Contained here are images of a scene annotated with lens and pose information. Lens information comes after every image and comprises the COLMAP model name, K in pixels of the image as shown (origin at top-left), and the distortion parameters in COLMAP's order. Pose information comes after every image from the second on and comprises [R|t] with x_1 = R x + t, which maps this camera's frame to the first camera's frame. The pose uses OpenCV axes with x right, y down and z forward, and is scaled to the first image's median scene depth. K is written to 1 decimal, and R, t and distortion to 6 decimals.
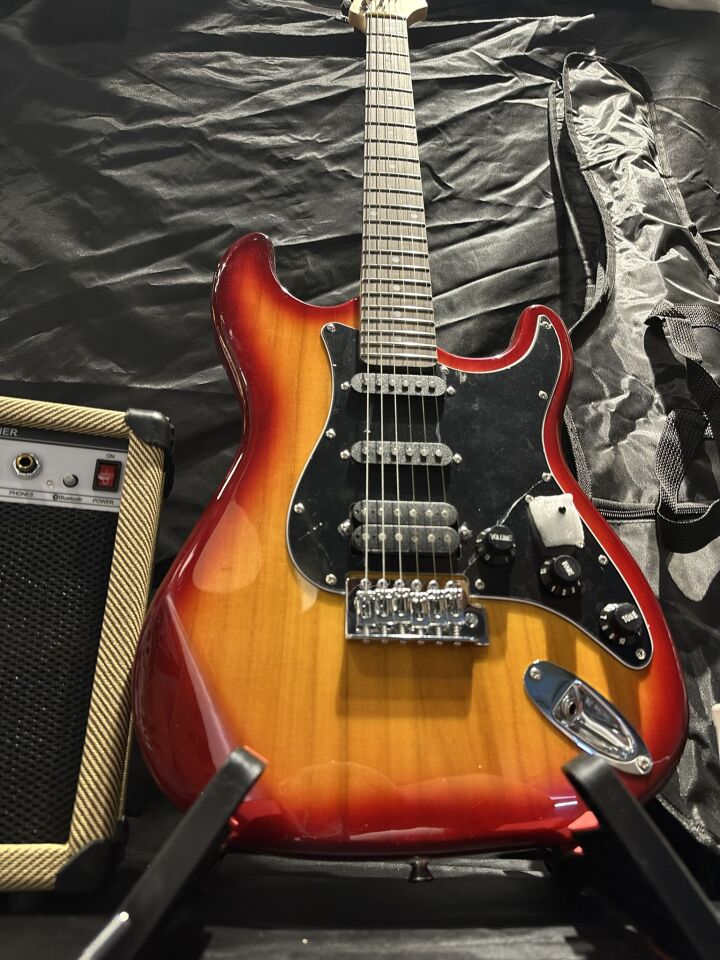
lens RADIAL K [[694.8, 0, 363.2], [0, 694.8, 480.1], [0, 0, 1]] dist [-0.008204, -0.019295]
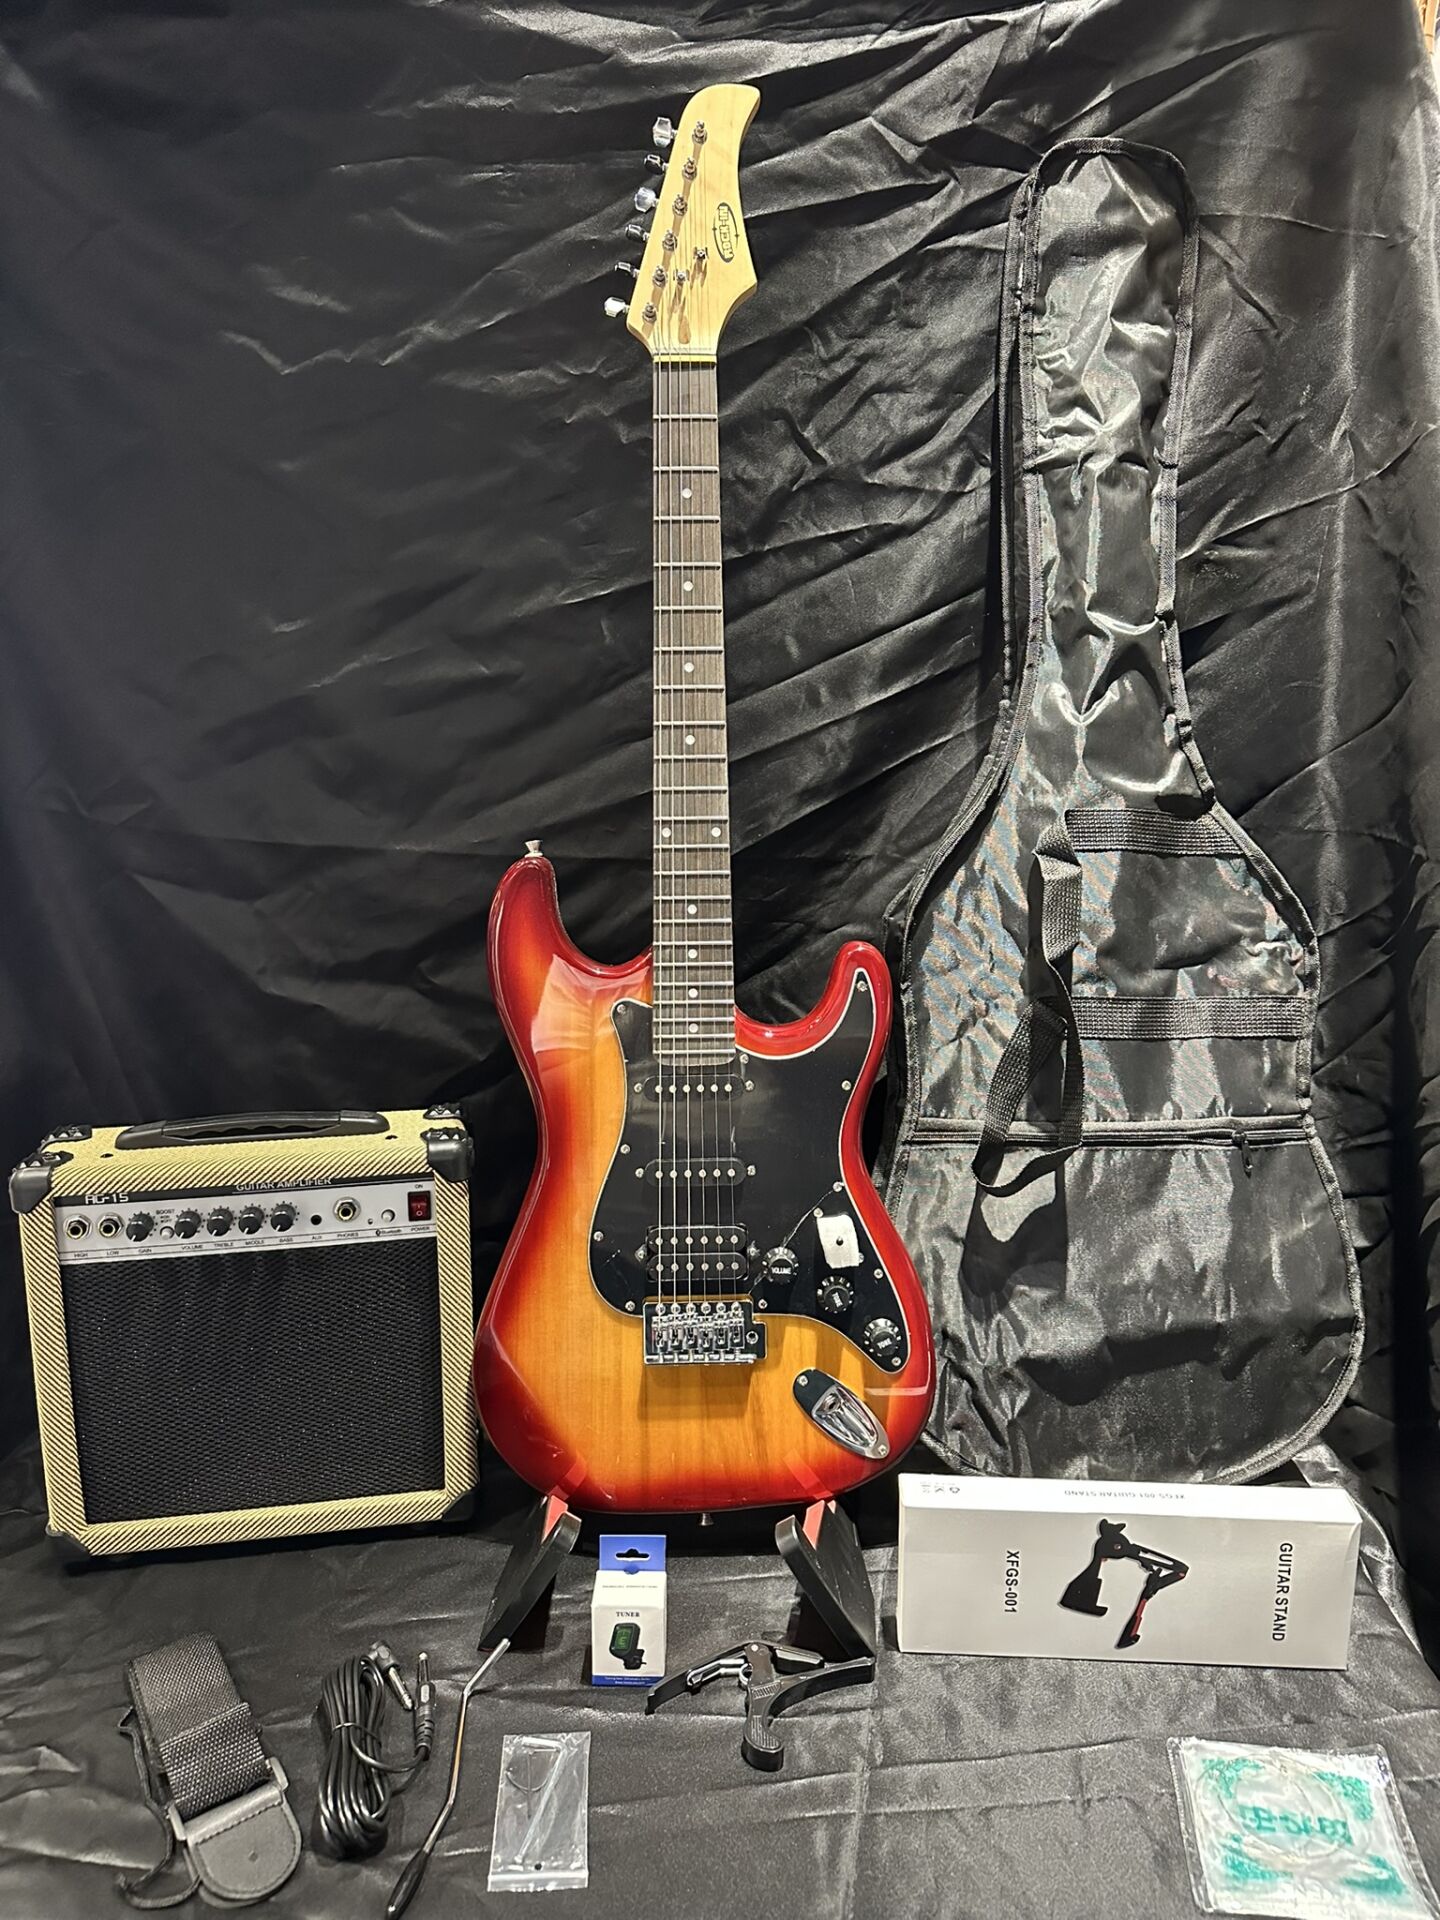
lens RADIAL K [[1389.6, 0, 728.8], [0, 1389.6, 967.7], [0, 0, 1]] dist [-0.008204, -0.019295]
pose [[0.997628, -0.006682, -0.068512, 0.130467], [0.041574, 0.851743, 0.522308, -0.715647], [0.054865, -0.523917, 0.850000, -0.305600]]
